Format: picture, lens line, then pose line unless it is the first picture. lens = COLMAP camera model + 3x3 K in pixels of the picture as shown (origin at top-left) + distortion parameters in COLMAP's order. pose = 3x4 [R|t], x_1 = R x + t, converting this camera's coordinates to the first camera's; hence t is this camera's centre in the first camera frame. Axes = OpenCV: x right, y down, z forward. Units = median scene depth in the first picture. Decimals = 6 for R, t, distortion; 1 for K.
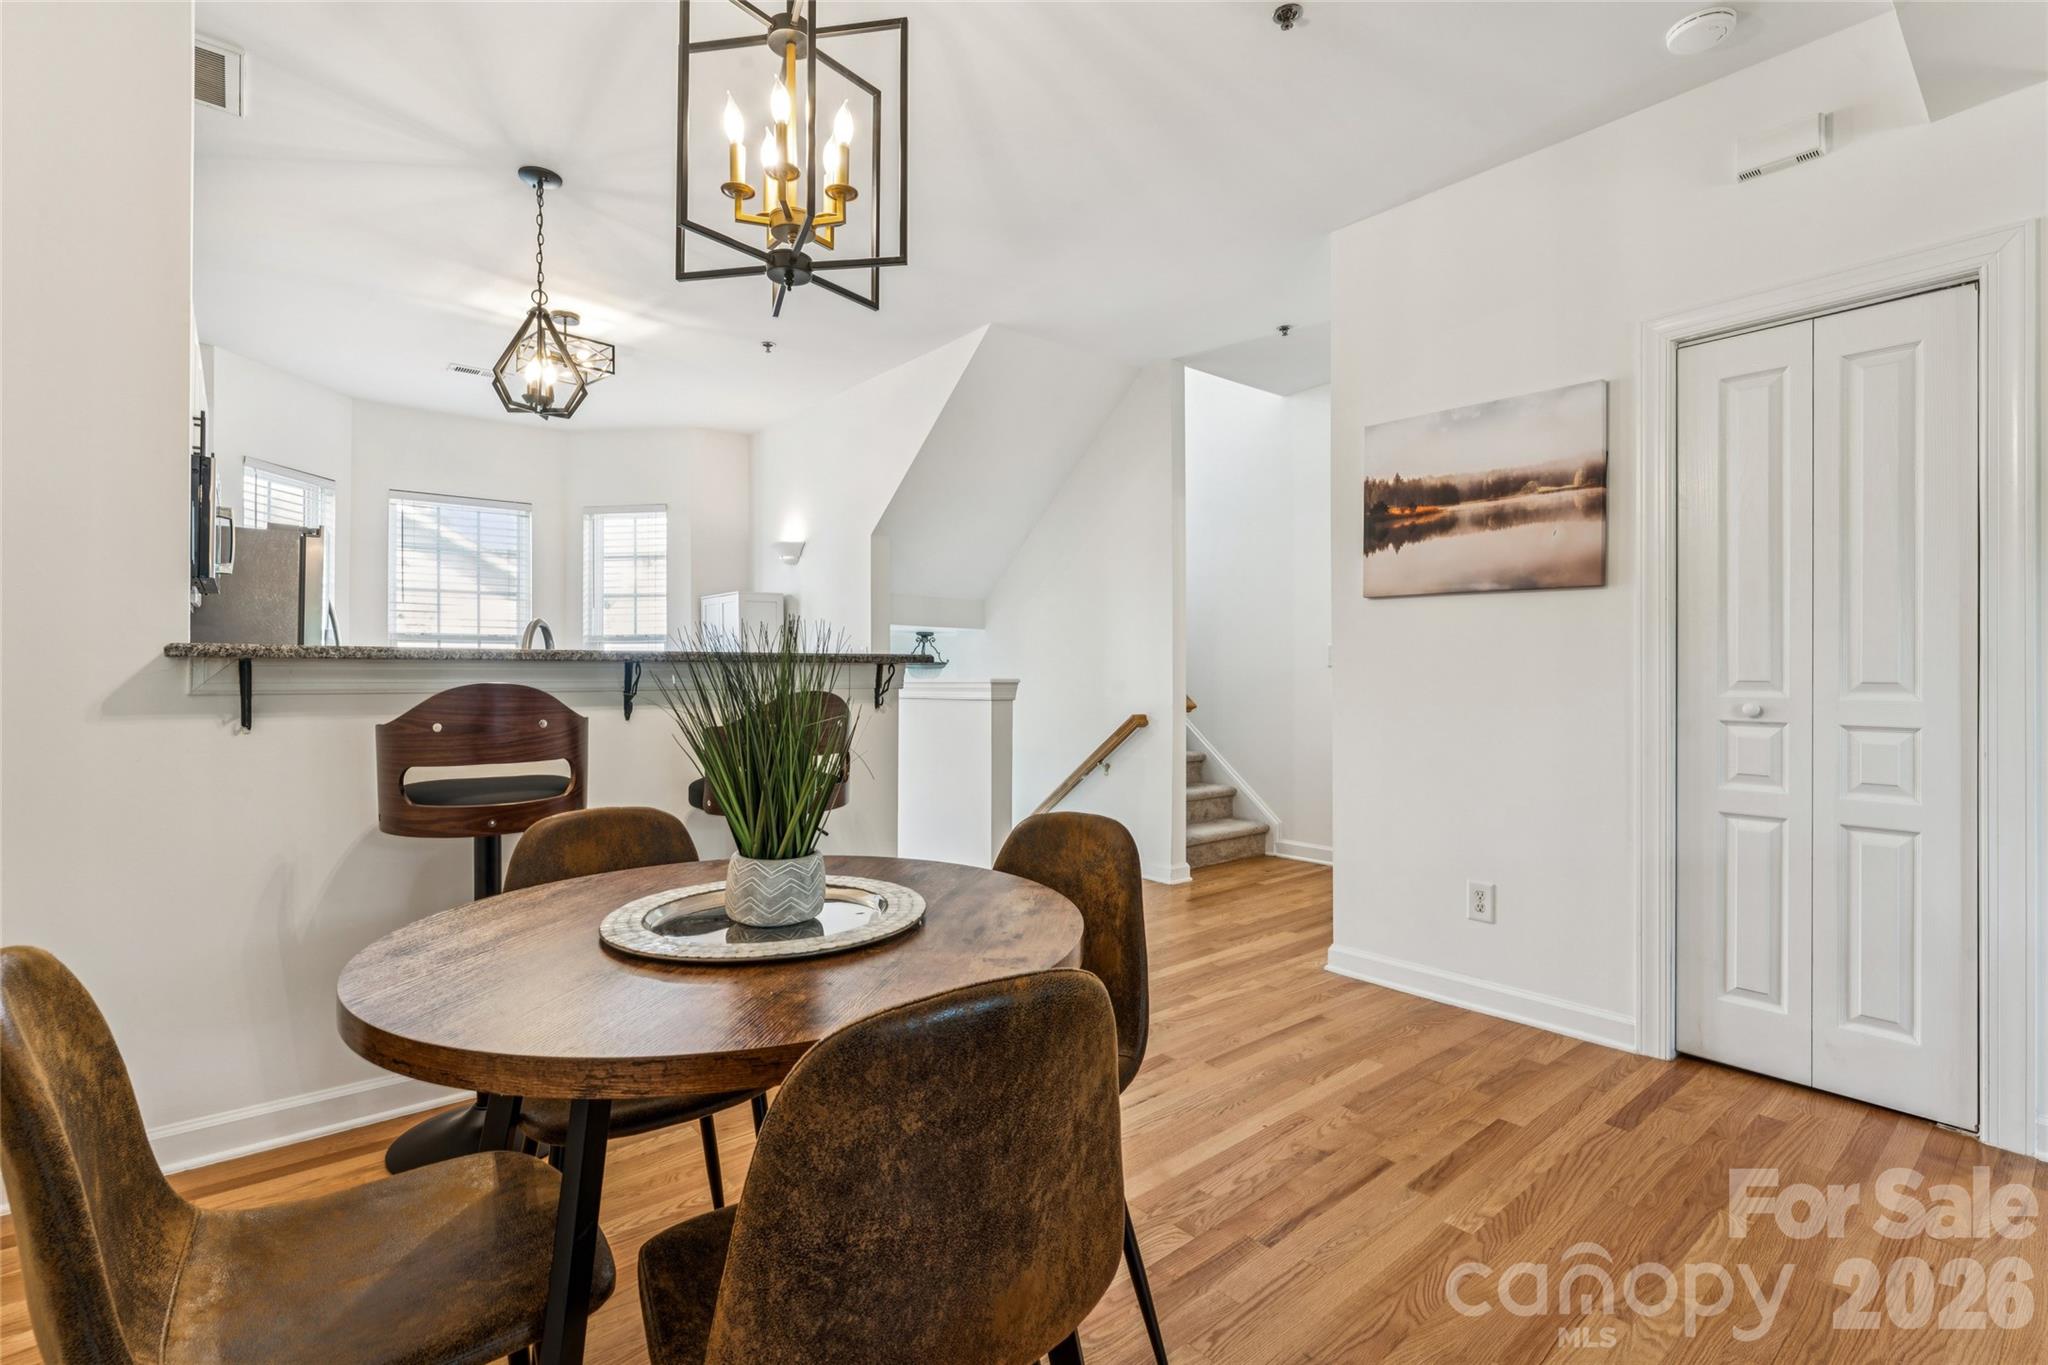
lens RADIAL K [[932.1, 0, 1010.4], [0, 932.1, 669.9], [0, 0, 1]] dist [-0.004731, 0.001079]
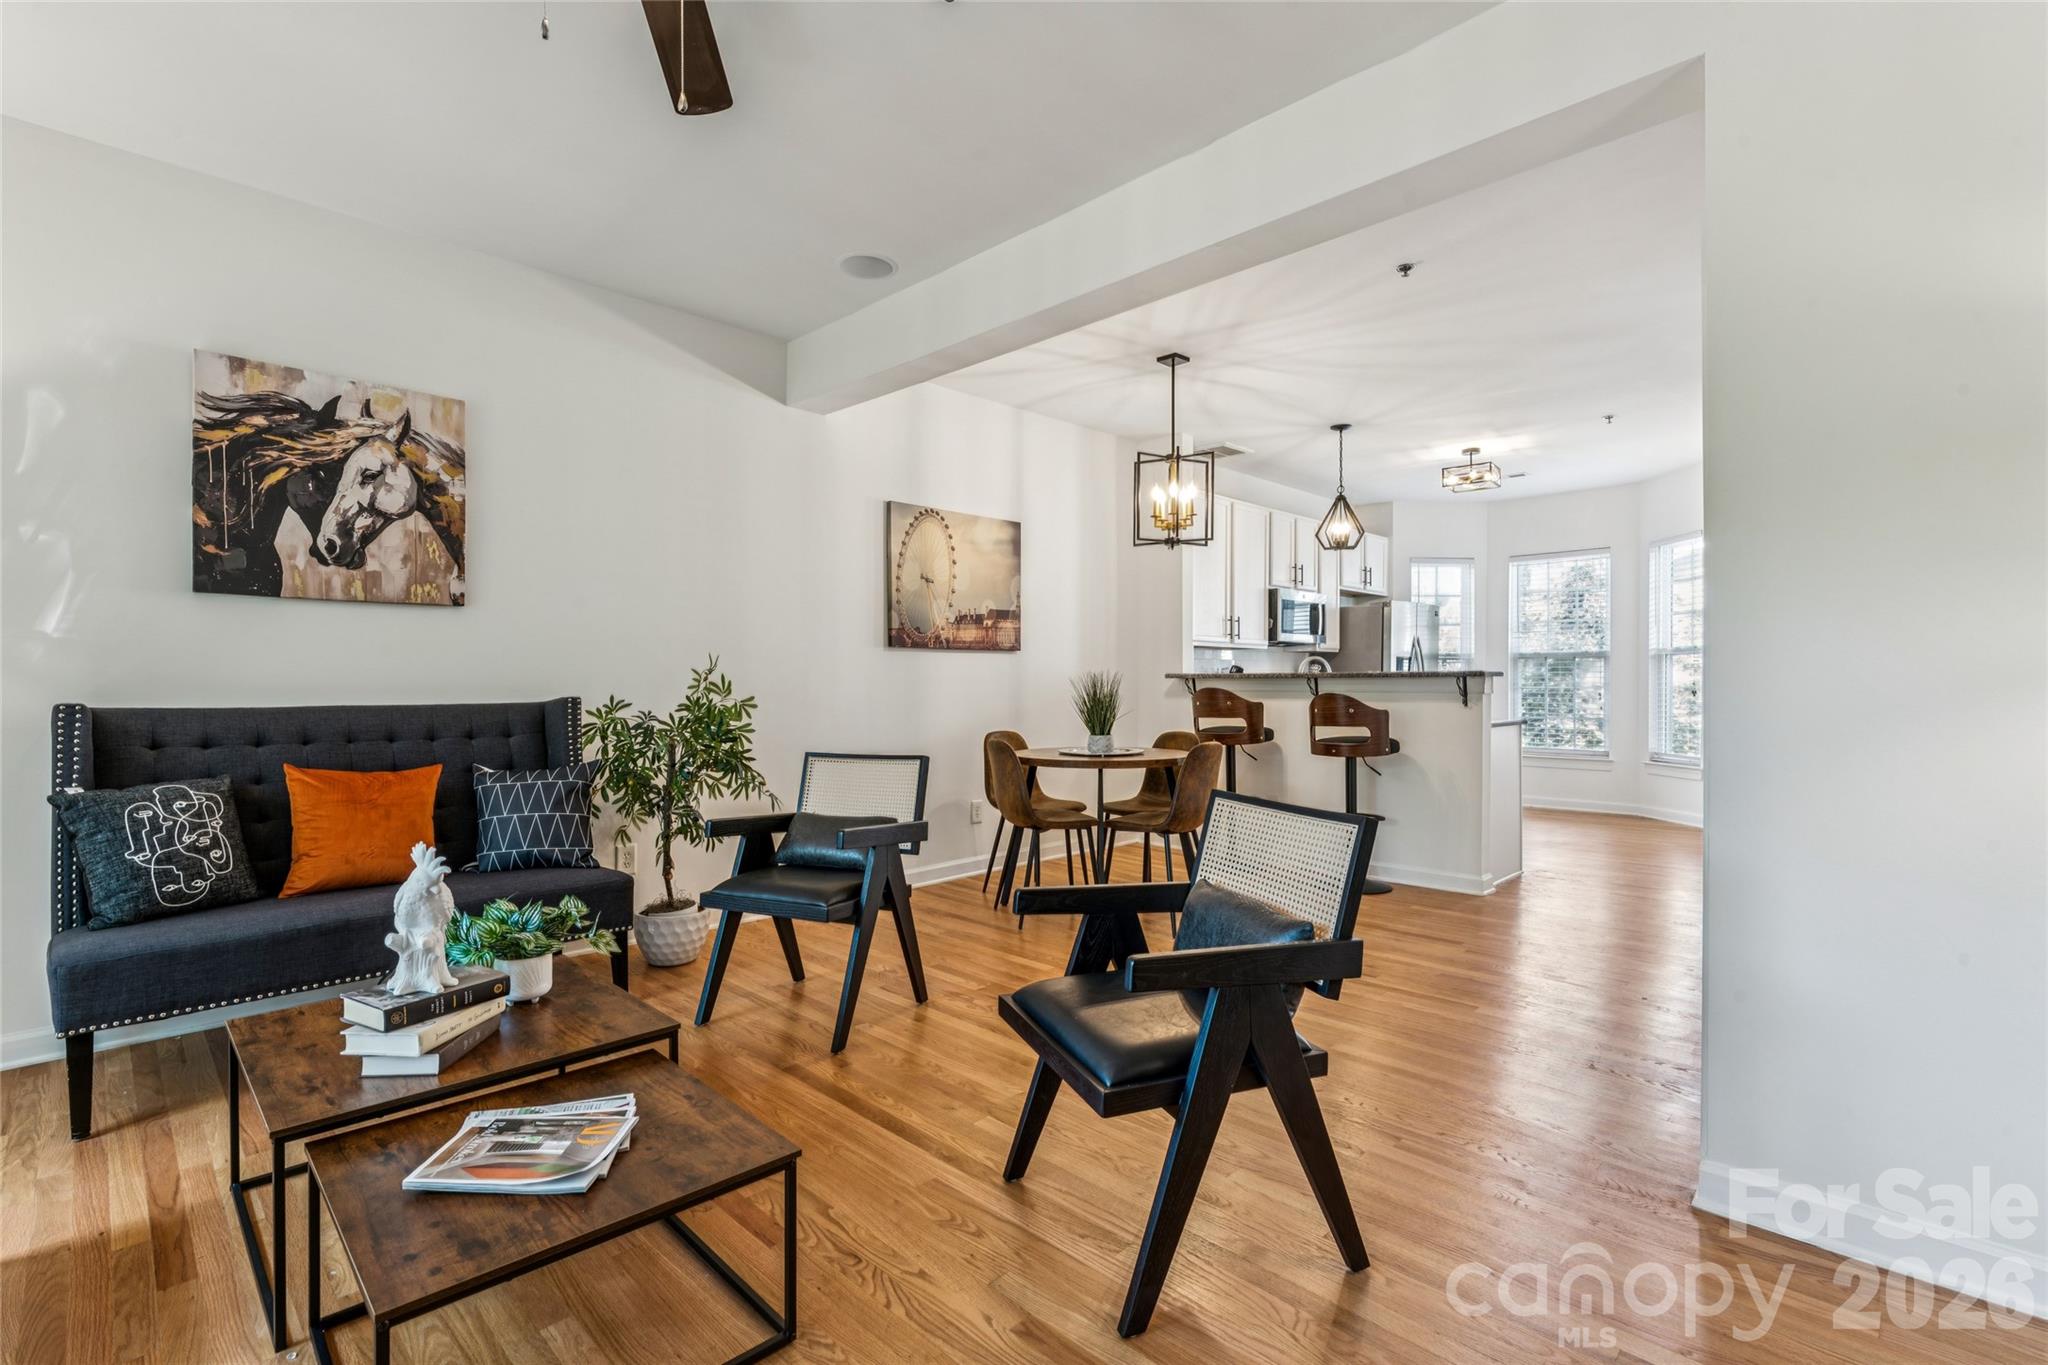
lens RADIAL K [[932.1, 0, 1021.2], [0, 932.1, 687.8], [0, 0, 1]] dist [-0.004731, 0.001079]
pose [[0.105033, 0.009103, -0.994427, 1.361543], [0.007624, 0.999921, 0.009958, -0.009904], [0.994440, -0.008628, 0.104955, 0.136674]]
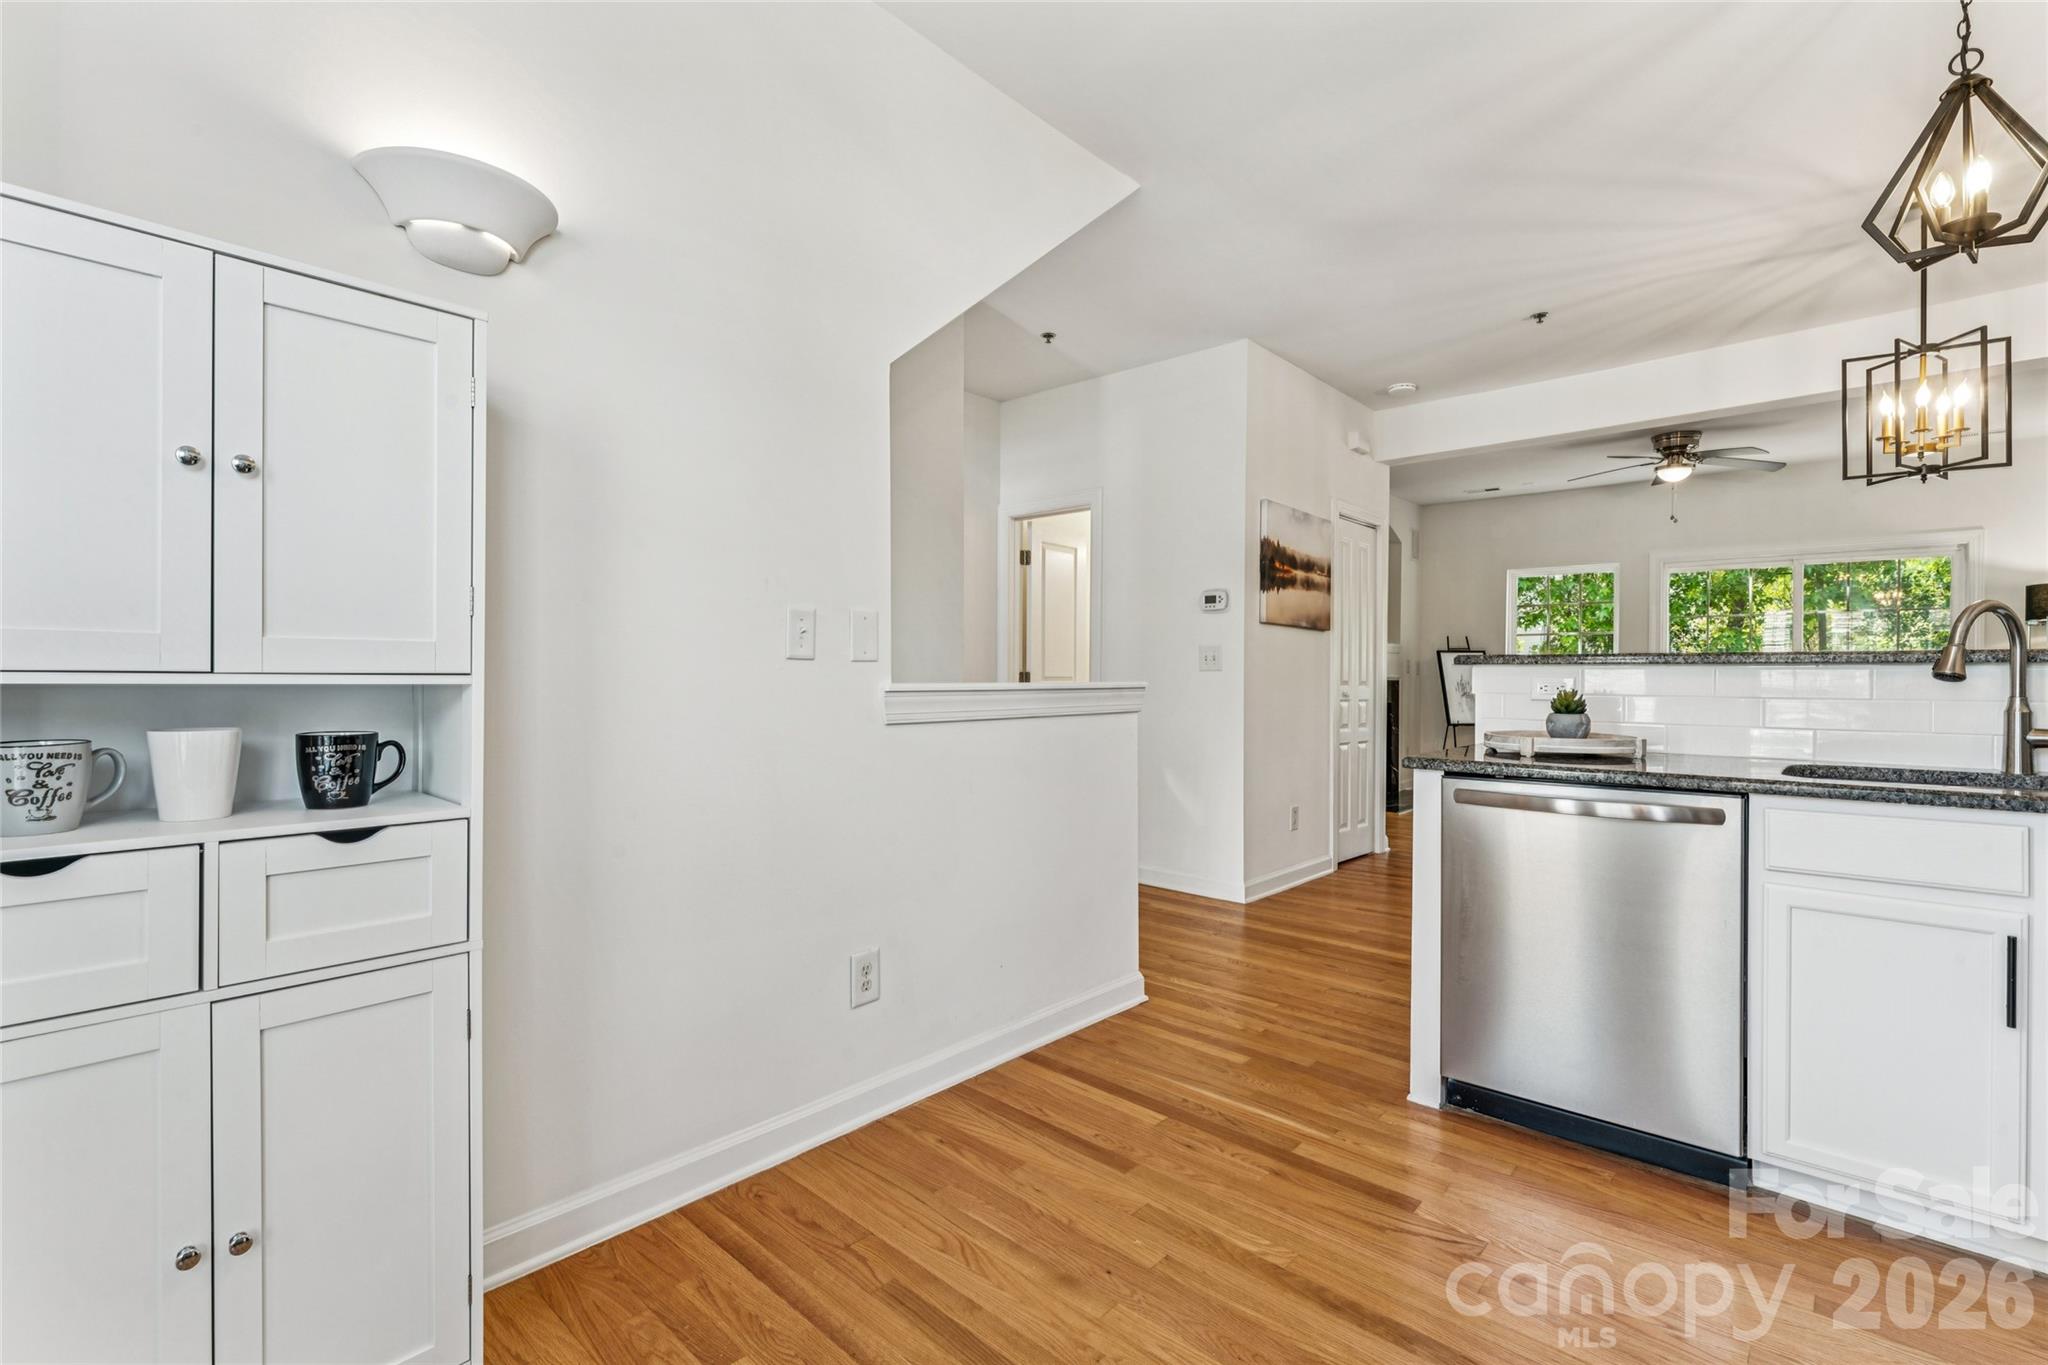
lens RADIAL K [[932.1, 0, 1020.7], [0, 932.1, 671.4], [0, 0, 1]] dist [-0.004731, 0.001079]
pose [[-0.145314, 0.006843, 0.989362, -1.019958], [-0.008002, 0.999935, -0.008091, 0.009906], [-0.989353, -0.009093, -0.145249, 1.706851]]
